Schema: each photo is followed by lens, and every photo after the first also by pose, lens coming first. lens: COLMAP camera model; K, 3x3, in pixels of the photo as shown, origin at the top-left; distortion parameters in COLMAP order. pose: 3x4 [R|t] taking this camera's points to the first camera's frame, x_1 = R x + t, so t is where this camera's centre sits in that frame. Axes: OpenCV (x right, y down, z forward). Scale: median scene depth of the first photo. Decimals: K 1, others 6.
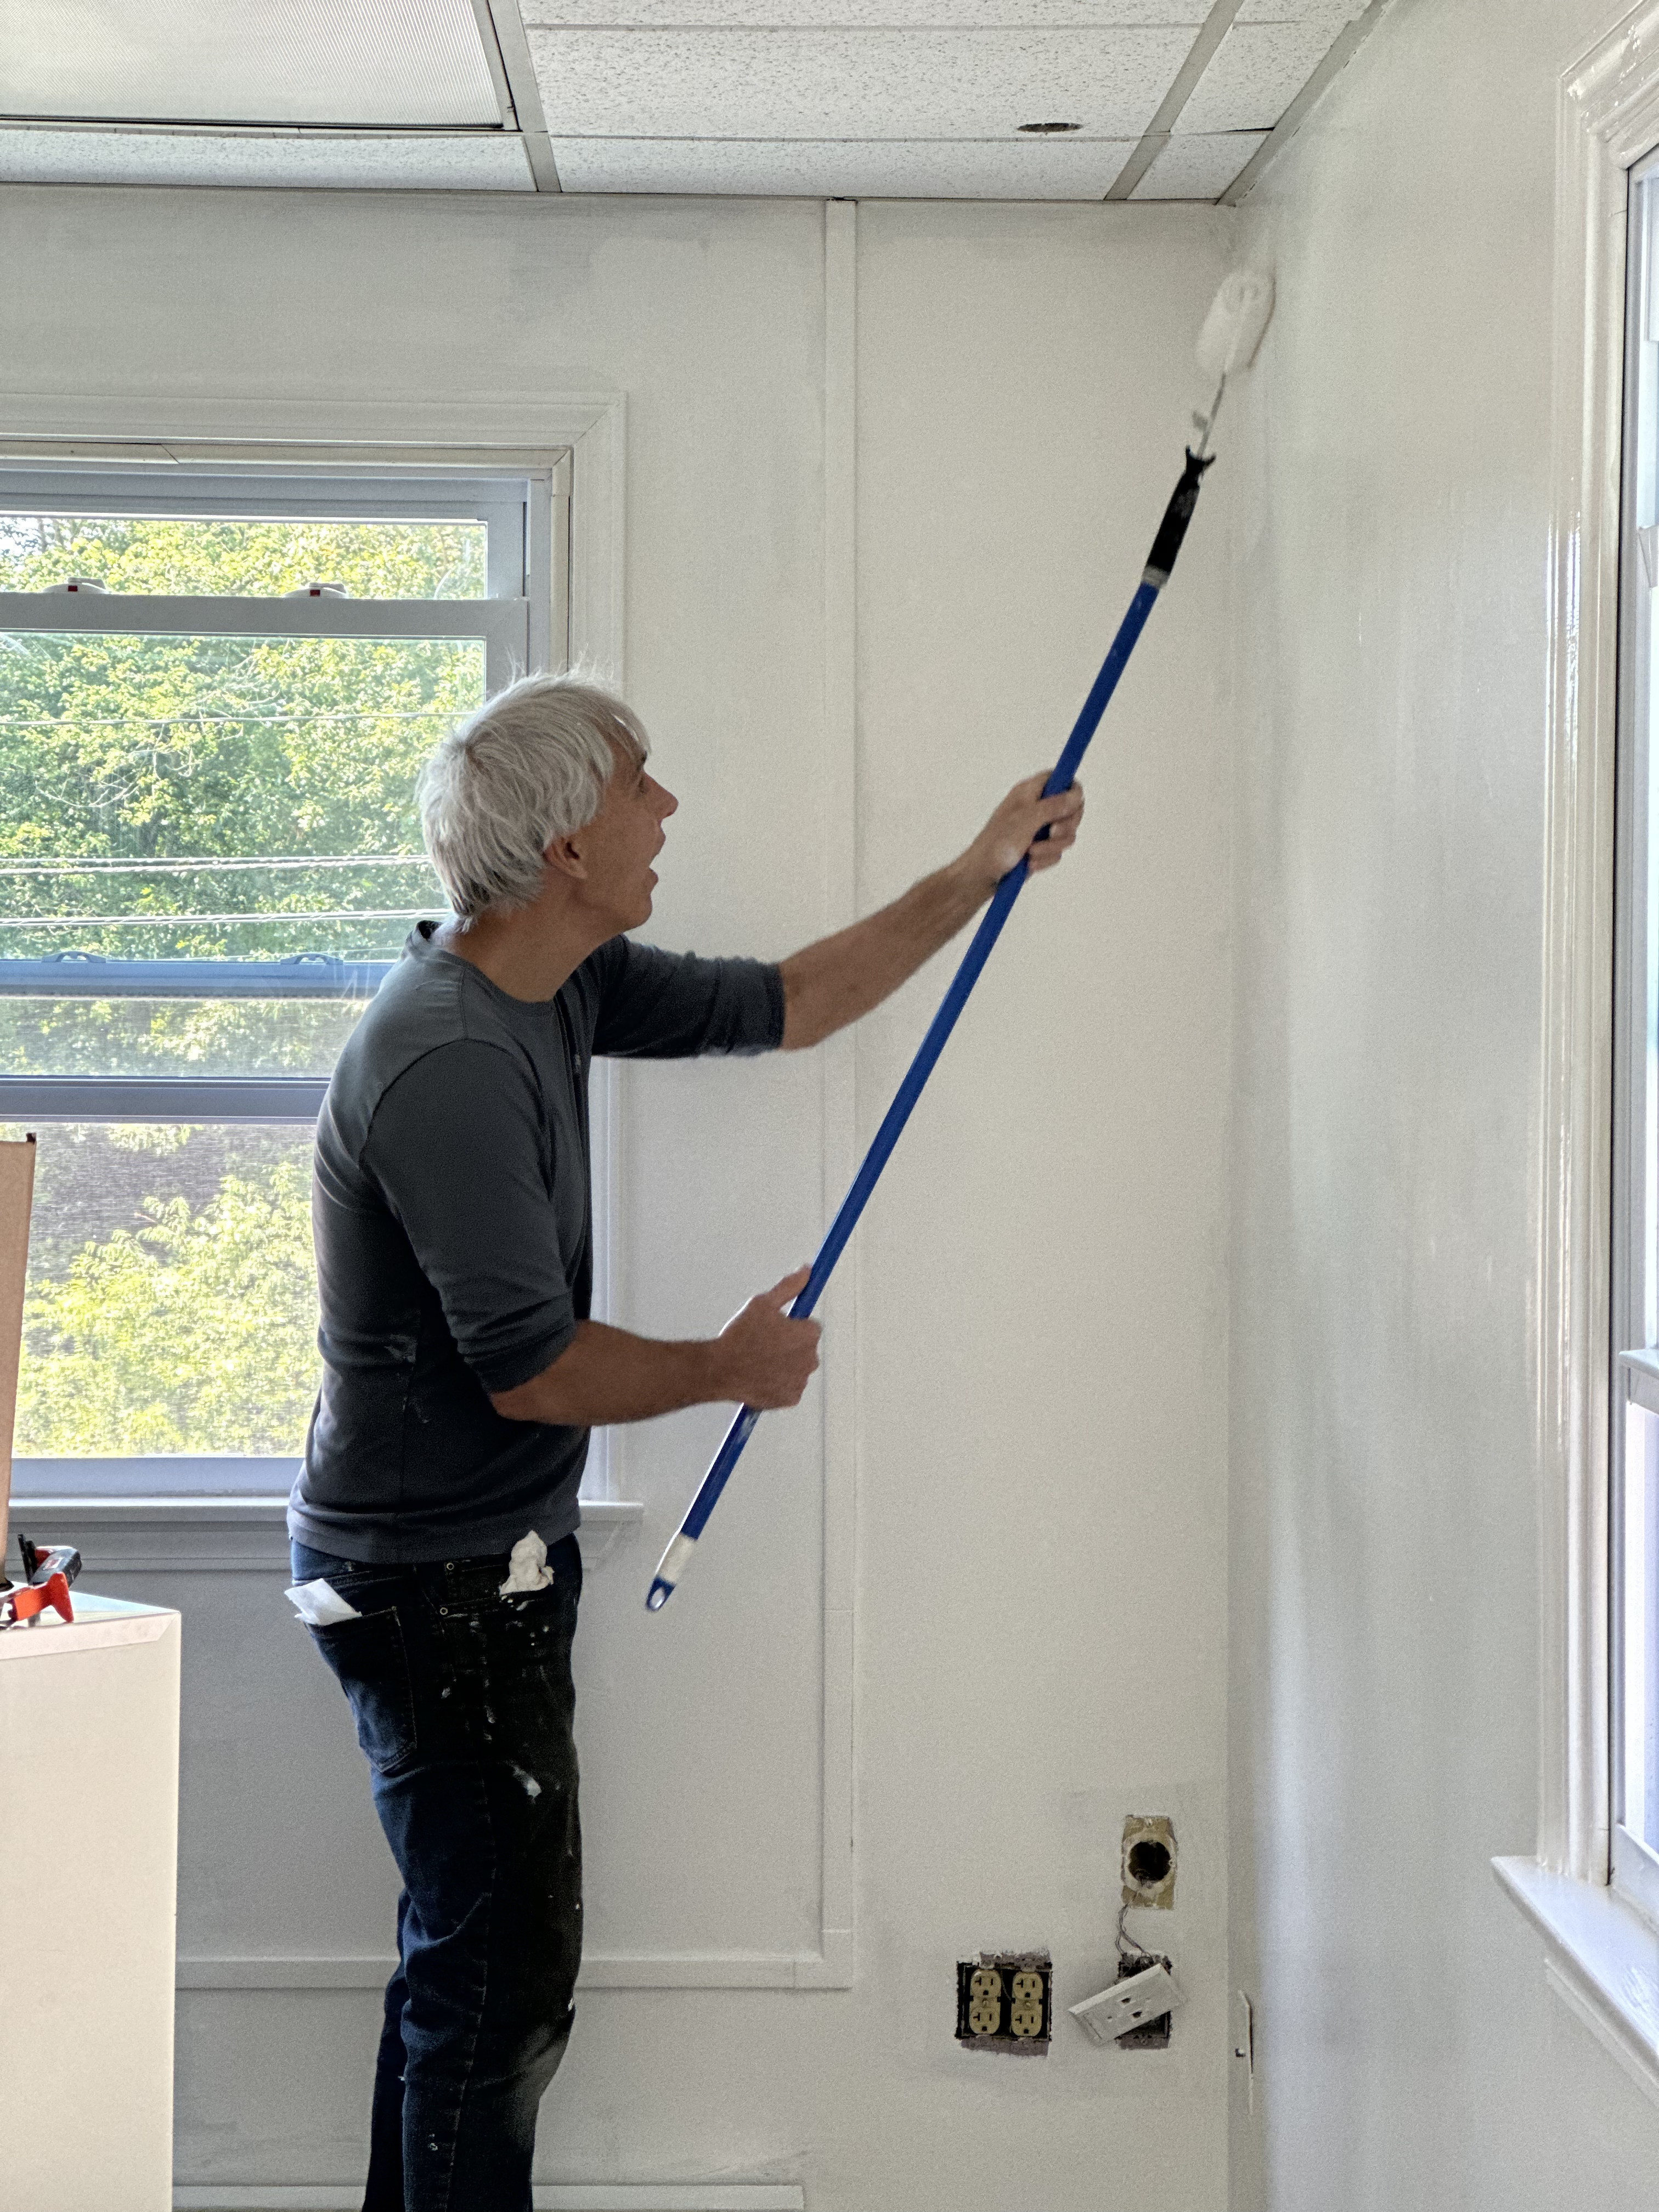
lens RADIAL K [[4972.1, 0, 829.5], [0, 4972.1, 1106.0], [0, 0, 1]] dist [0.019319, 0.077366]
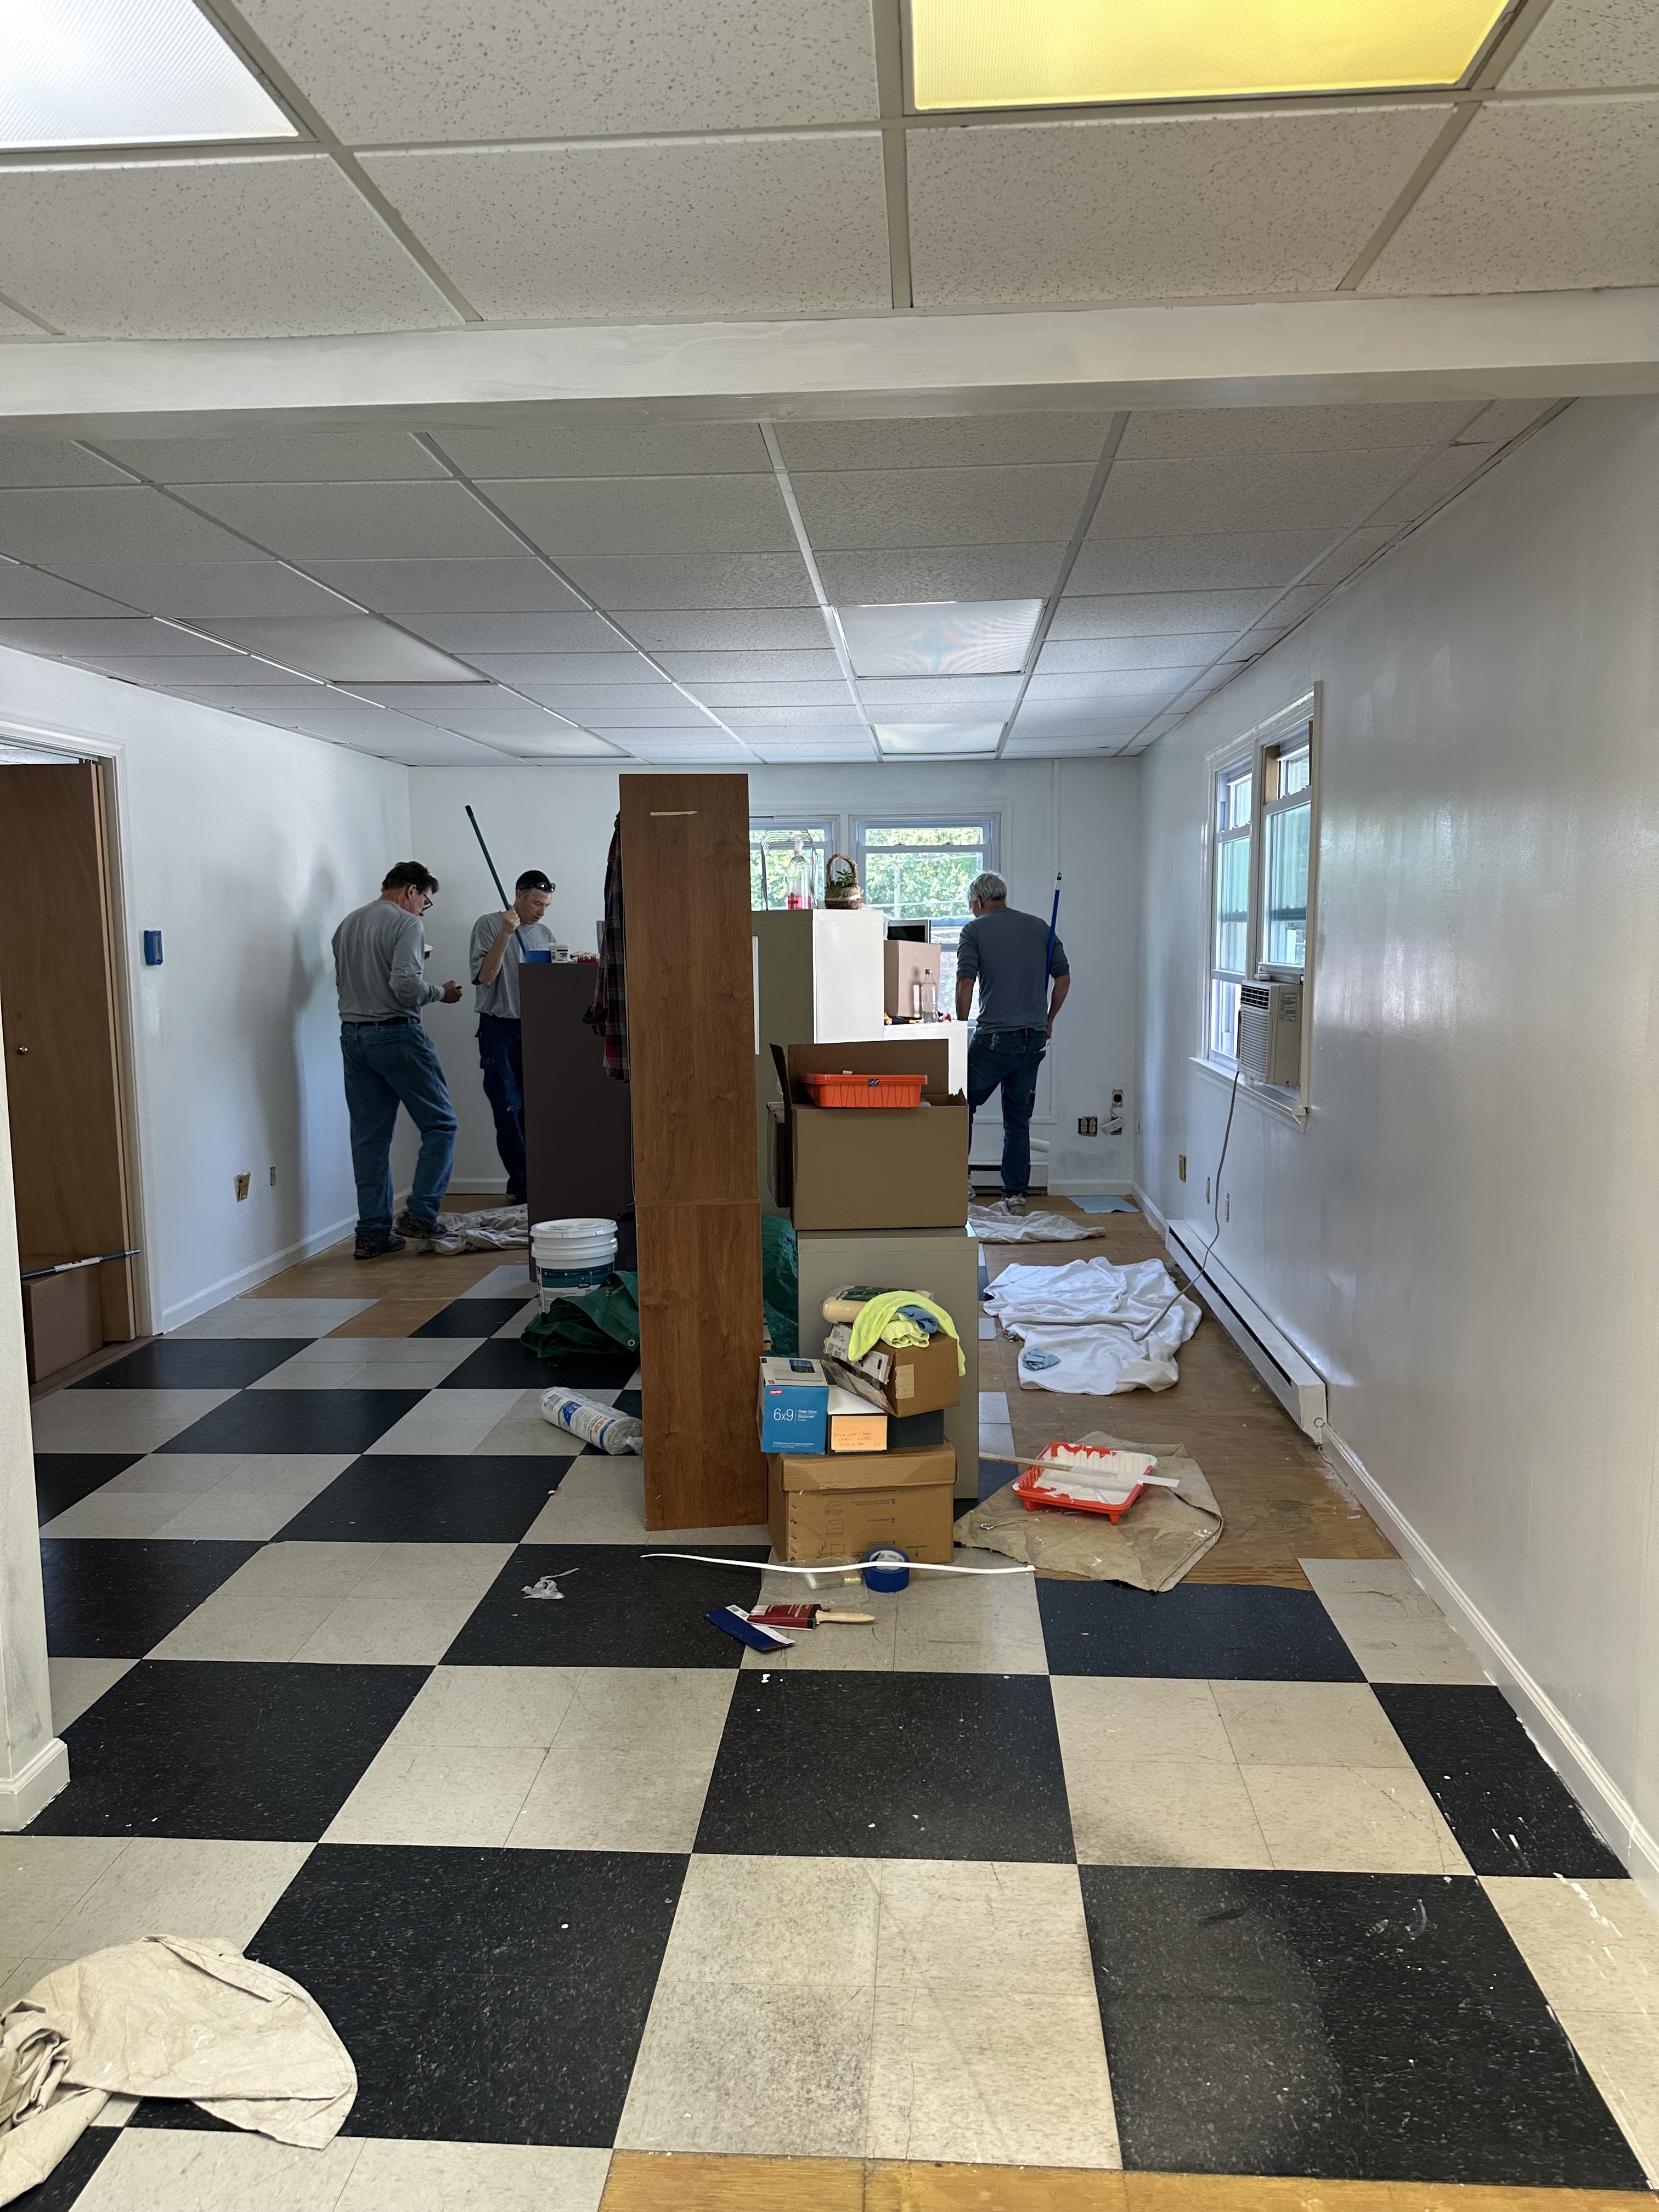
lens RADIAL K [[1549.7, 0, 829.5], [0, 1549.7, 1106.0], [0, 0, 1]] dist [-0.009609, -0.000757]
pose [[0.995730, -0.008826, -0.091891, -0.079477], [0.014866, 0.997758, 0.065259, 0.055022], [0.091109, -0.066346, 0.993628, -0.560616]]
